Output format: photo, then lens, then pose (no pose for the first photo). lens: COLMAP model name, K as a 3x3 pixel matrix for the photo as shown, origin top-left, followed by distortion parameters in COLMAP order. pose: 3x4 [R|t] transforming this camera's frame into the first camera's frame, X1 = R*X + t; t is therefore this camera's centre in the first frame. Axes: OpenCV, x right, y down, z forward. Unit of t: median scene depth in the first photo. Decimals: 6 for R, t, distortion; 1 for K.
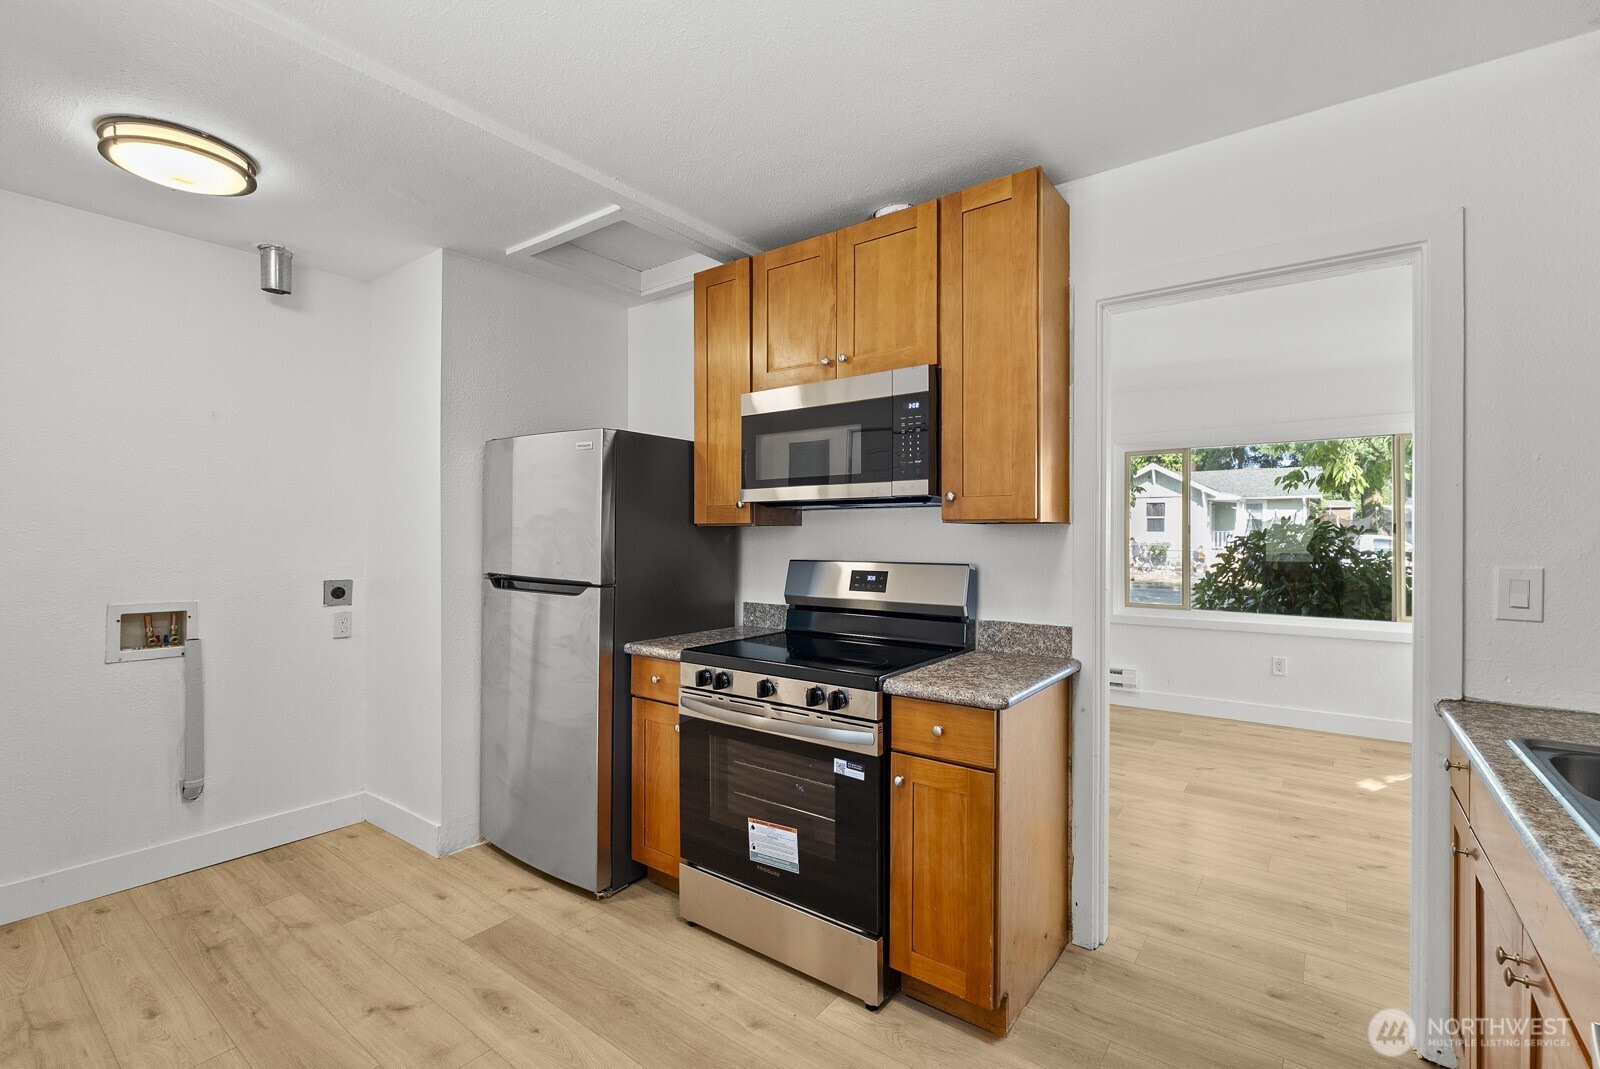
lens RADIAL K [[703.6, 0, 794.9], [0, 703.6, 538.4], [0, 0, 1]] dist [-0.003705, 0.000240]
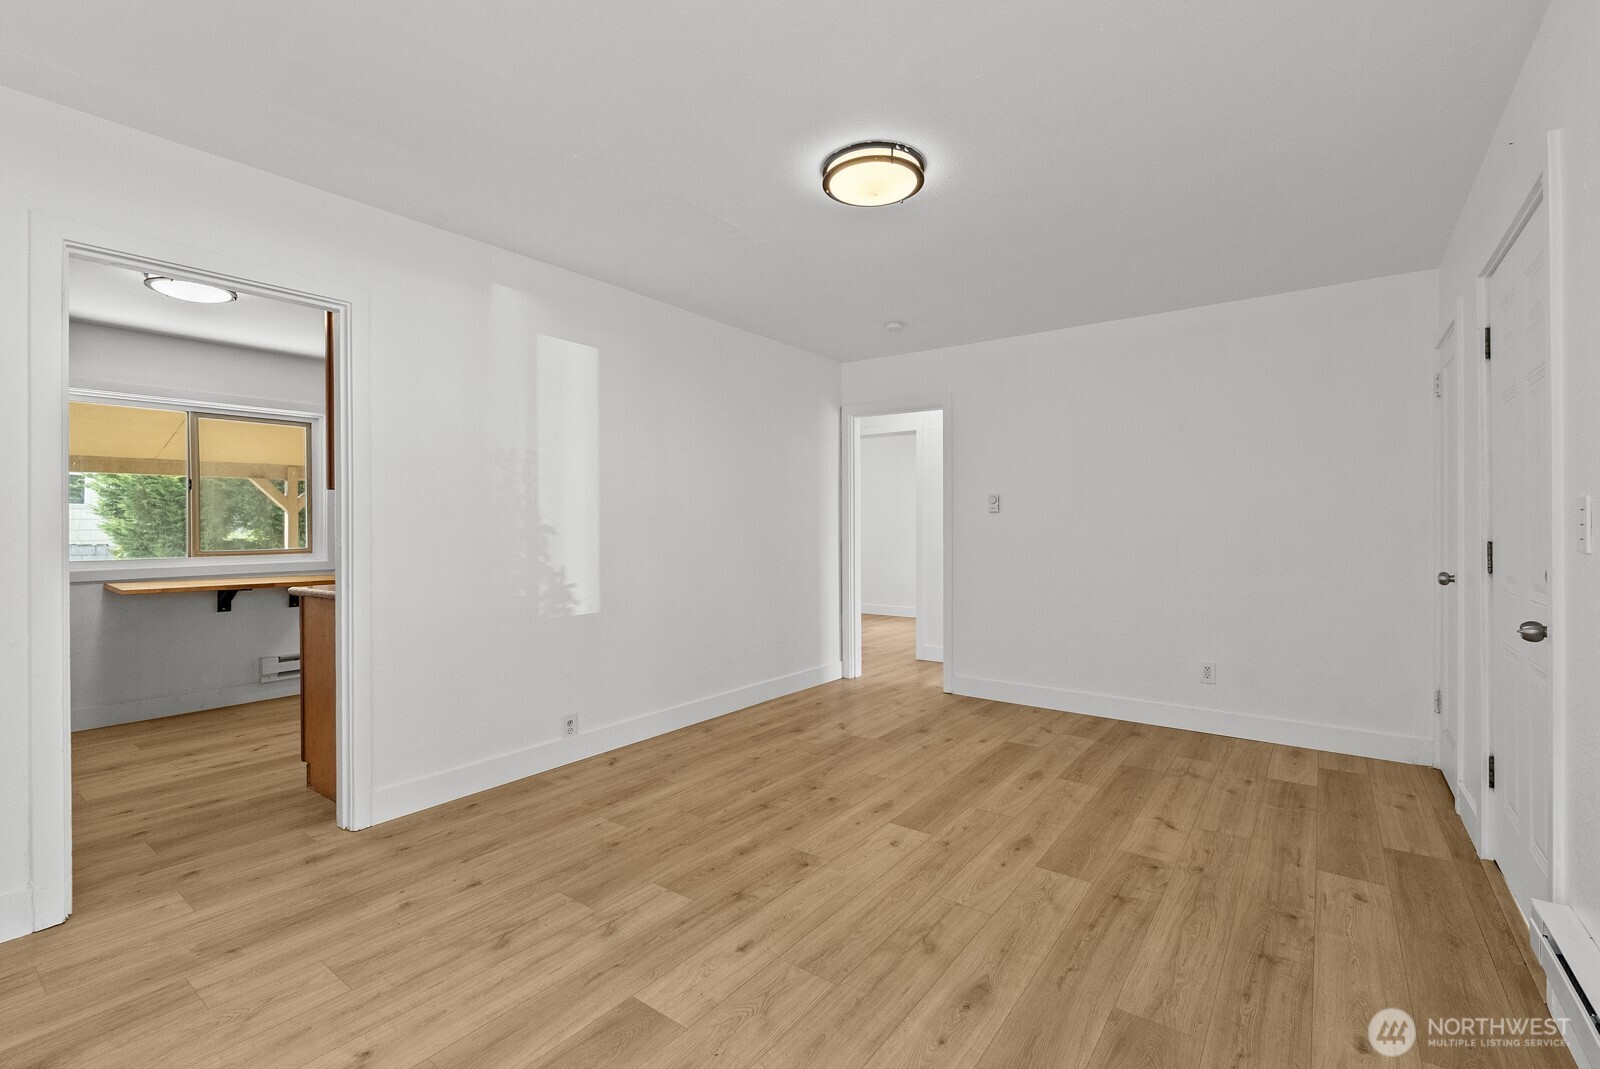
lens RADIAL K [[707.1, 0, 802.5], [0, 707.1, 528.8], [0, 0, 1]] dist [-0.003146, -0.000002]
pose [[0.014264, -0.004018, -0.999890, 1.404080], [0.001434, 0.999991, -0.003998, 0.051523], [0.999897, -0.001377, 0.014270, 1.492763]]
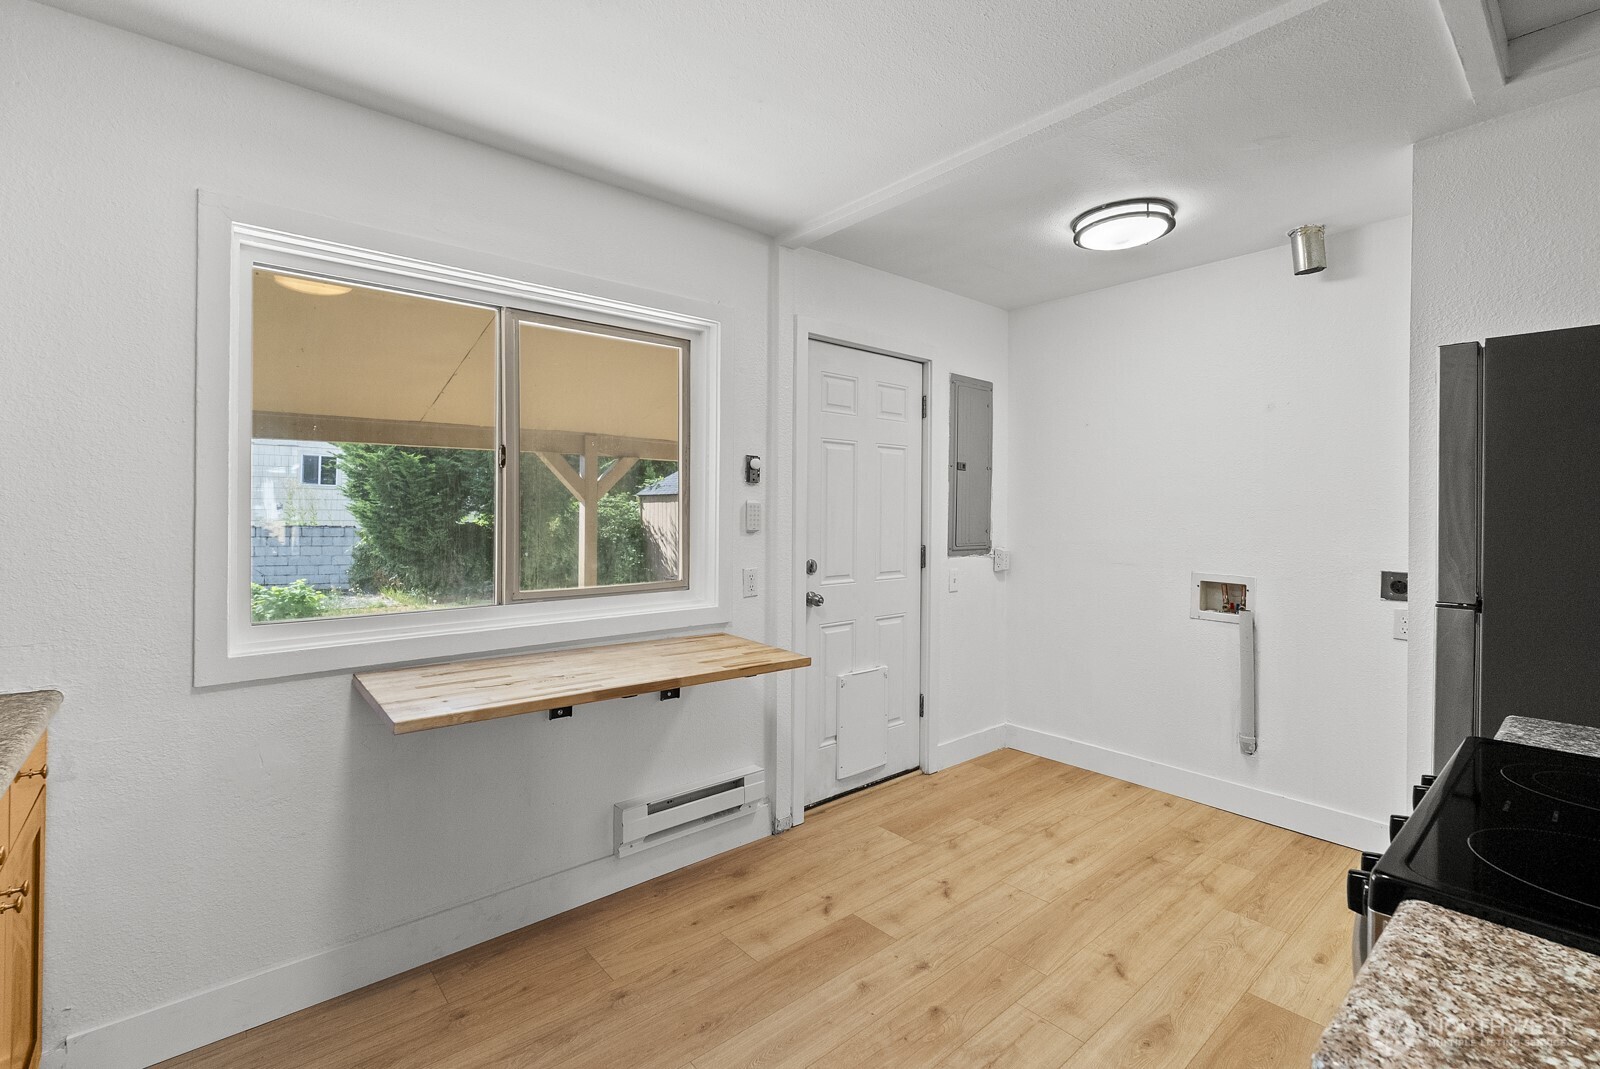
lens RADIAL K [[715.5, 0, 796.8], [0, 715.5, 514.6], [0, 0, 1]] dist [-0.003349, 0.000079]
pose [[-0.207460, -0.000185, -0.978243, 0.412745], [-0.011800, 0.999928, 0.002314, -0.004029], [0.978172, 0.012023, -0.207448, 0.533209]]
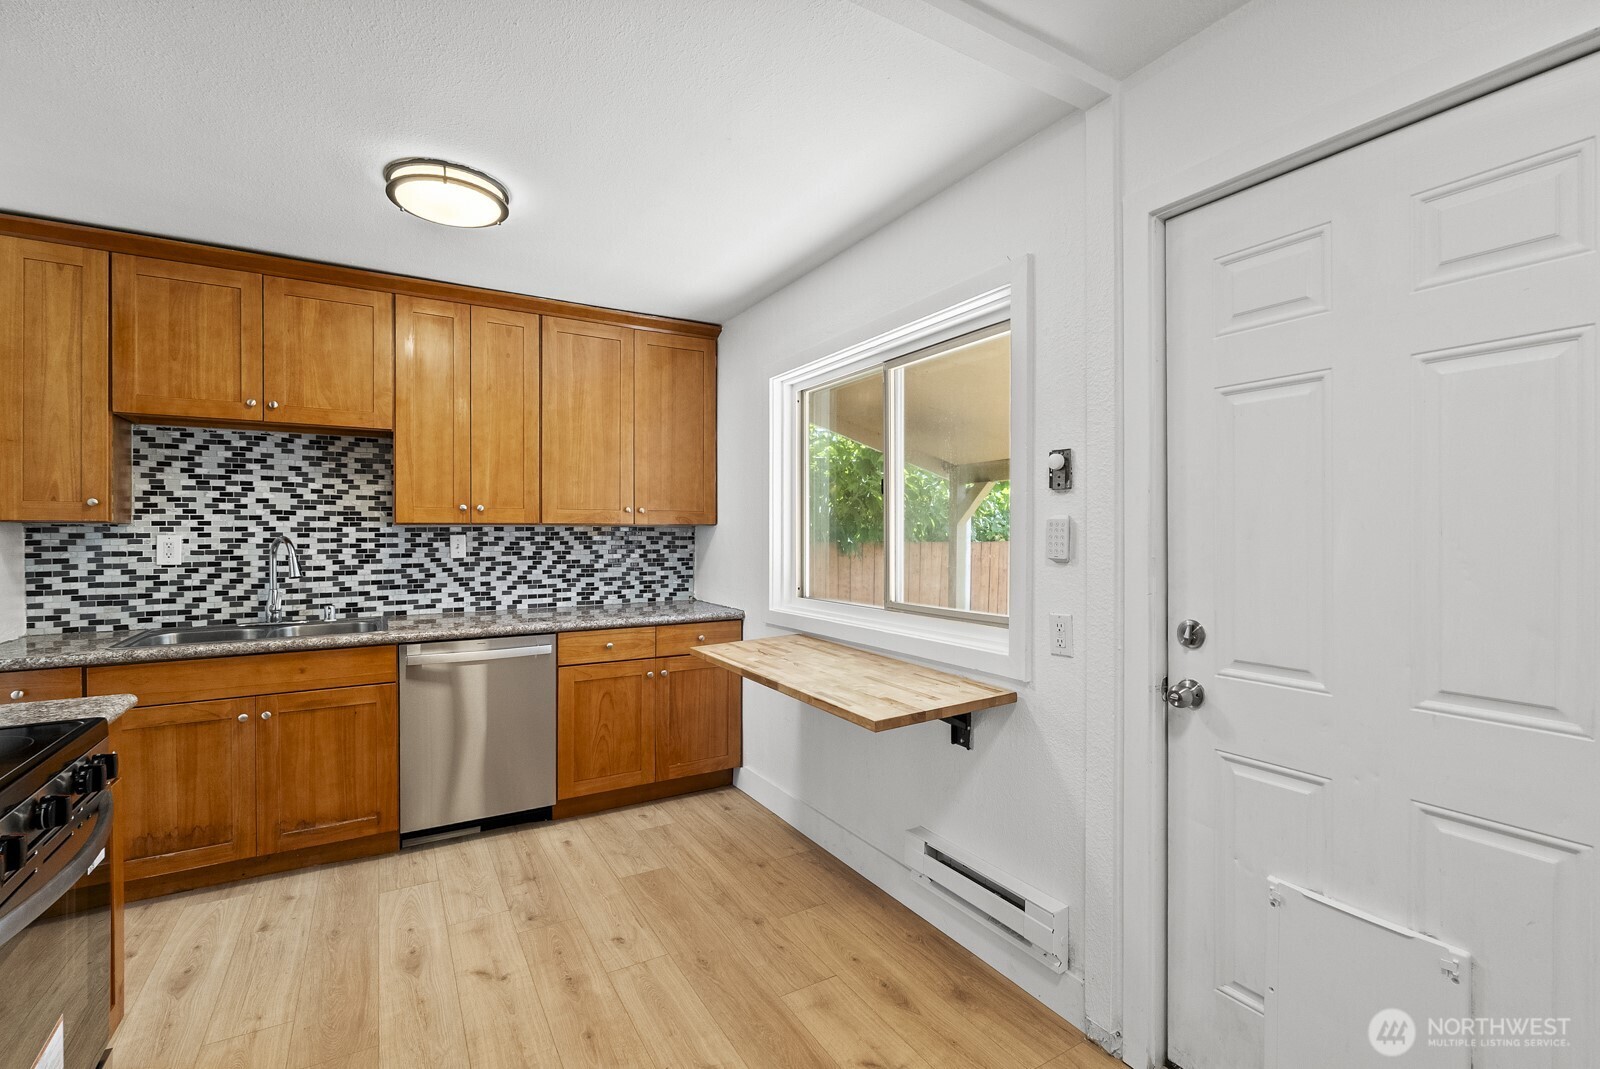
lens RADIAL K [[715.5, 0, 800.0], [0, 715.5, 534.5], [0, 0, 1]] dist [-0.005655, 0.000183]
pose [[-0.923581, -0.002831, 0.383394, -0.638377], [0.002099, 0.999920, 0.012439, -0.011256], [-0.383398, 0.012293, -0.923501, 1.012856]]
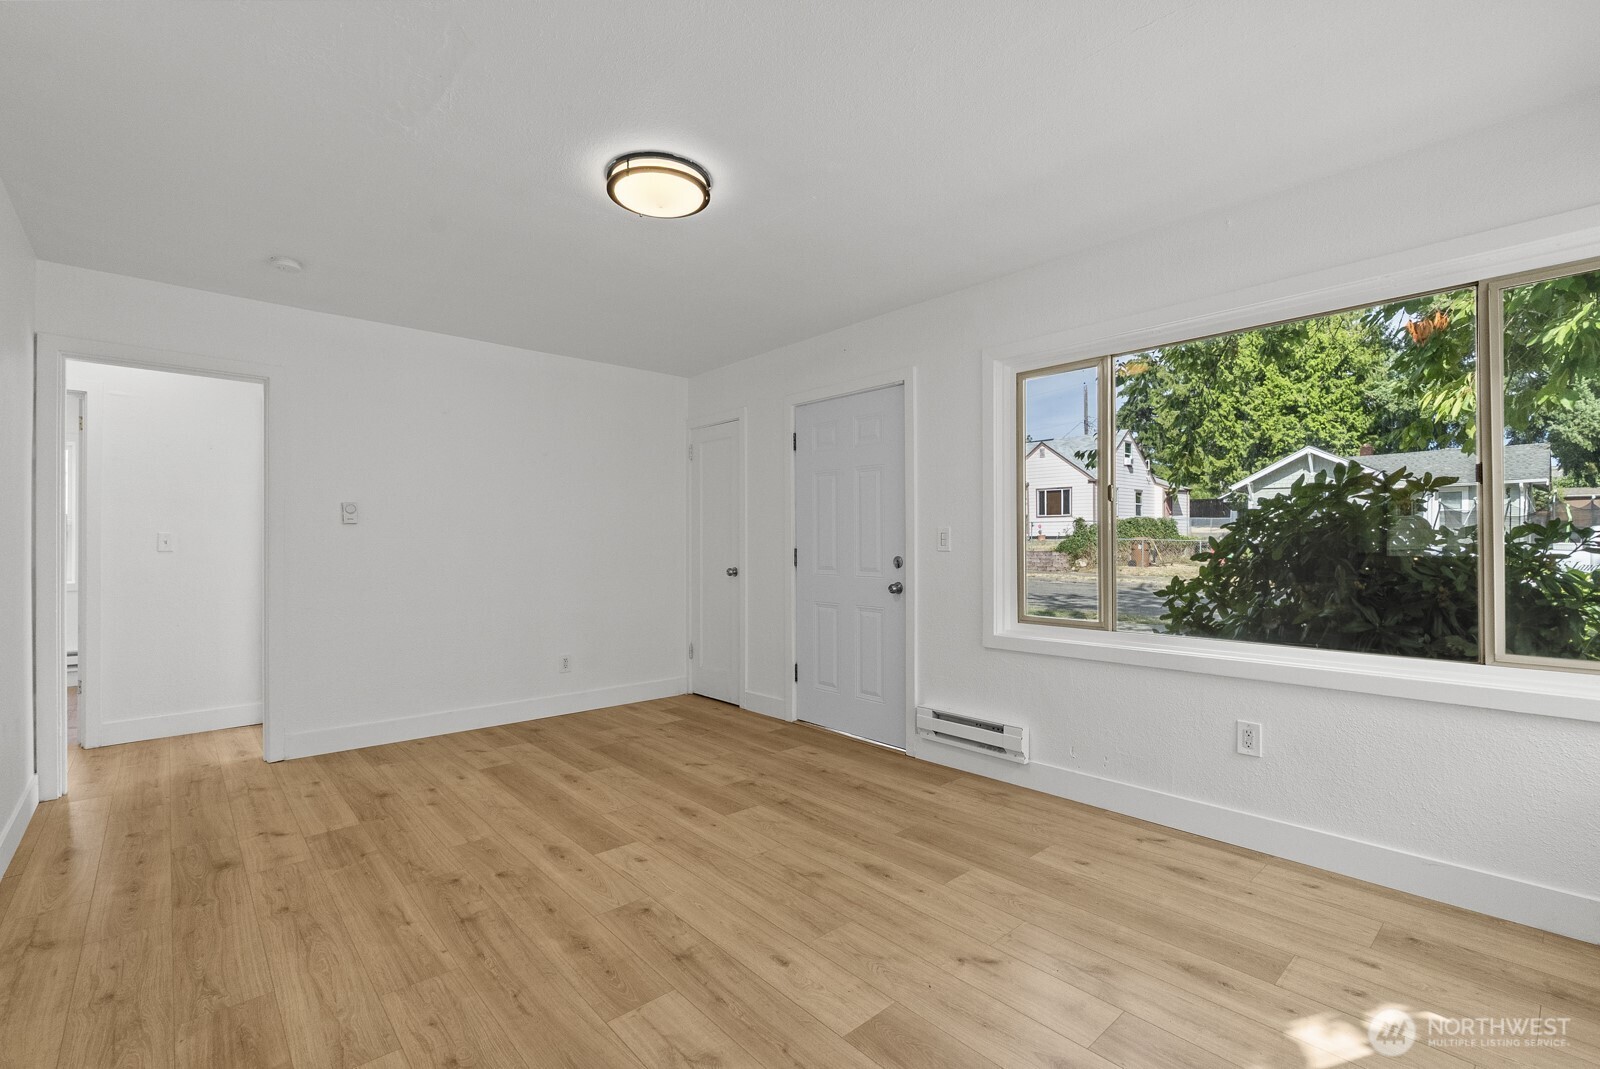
lens RADIAL K [[703.6, 0, 794.9], [0, 703.6, 538.4], [0, 0, 1]] dist [-0.003705, 0.000240]
pose [[0.981164, -0.007793, -0.193020, 0.823127], [0.006852, 0.999961, -0.005544, 0.050281], [0.193055, 0.004117, 0.981179, 0.728617]]
